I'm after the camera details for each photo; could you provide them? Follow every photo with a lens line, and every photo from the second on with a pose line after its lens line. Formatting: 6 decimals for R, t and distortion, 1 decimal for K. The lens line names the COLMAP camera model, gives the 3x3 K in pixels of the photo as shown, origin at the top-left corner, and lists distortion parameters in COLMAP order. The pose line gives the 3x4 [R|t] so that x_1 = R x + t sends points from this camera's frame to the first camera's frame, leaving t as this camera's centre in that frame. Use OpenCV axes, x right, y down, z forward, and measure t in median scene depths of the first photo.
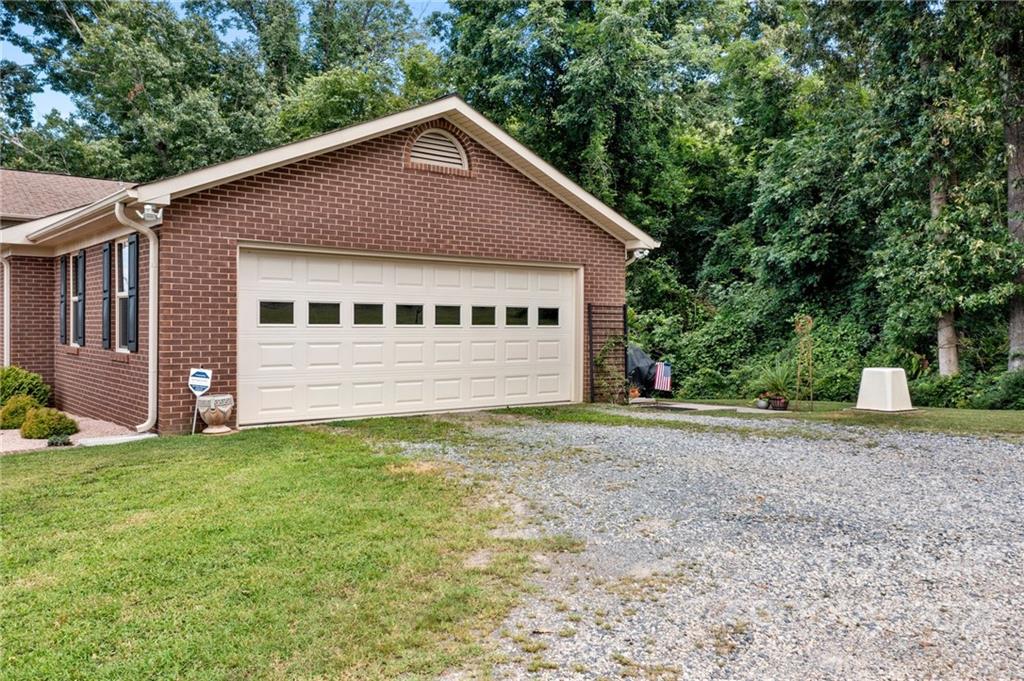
lens RADIAL K [[804.5, 0, 510.5], [0, 804.5, 292.0], [0, 0, 1]] dist [0.004301, 0.005093]
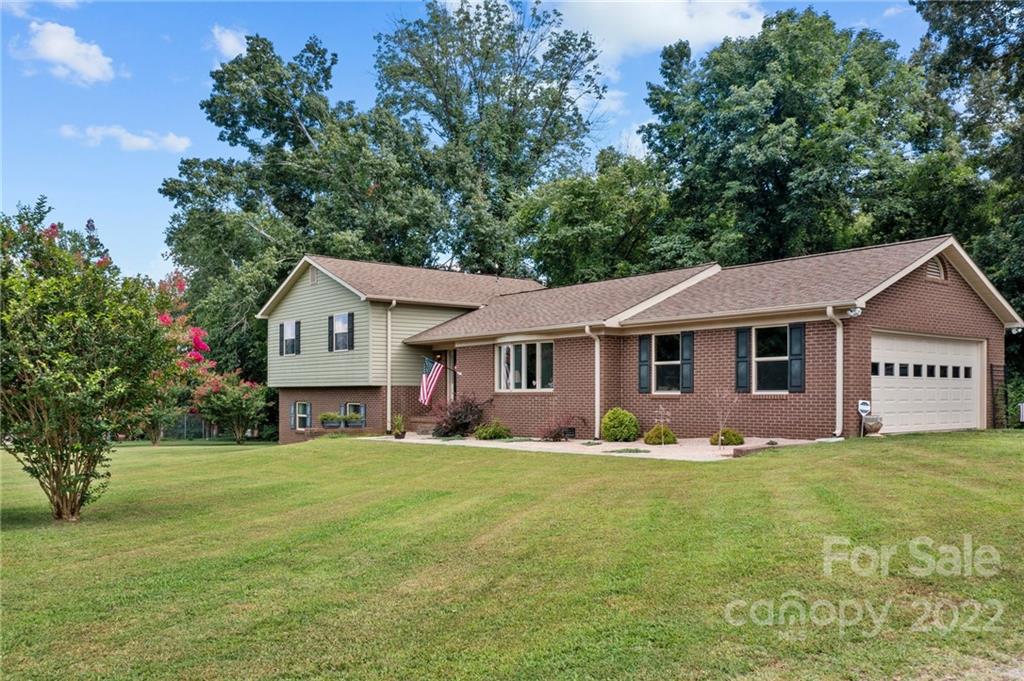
lens RADIAL K [[840.6, 0, 512.0], [0, 840.6, 340.5], [0, 0, 1]] dist [-0.000653, 0.001495]
pose [[0.999897, -0.007008, 0.012521, -0.560293], [0.007356, 0.999581, -0.028008, 0.005191], [-0.012319, 0.028097, 0.999529, -0.391246]]
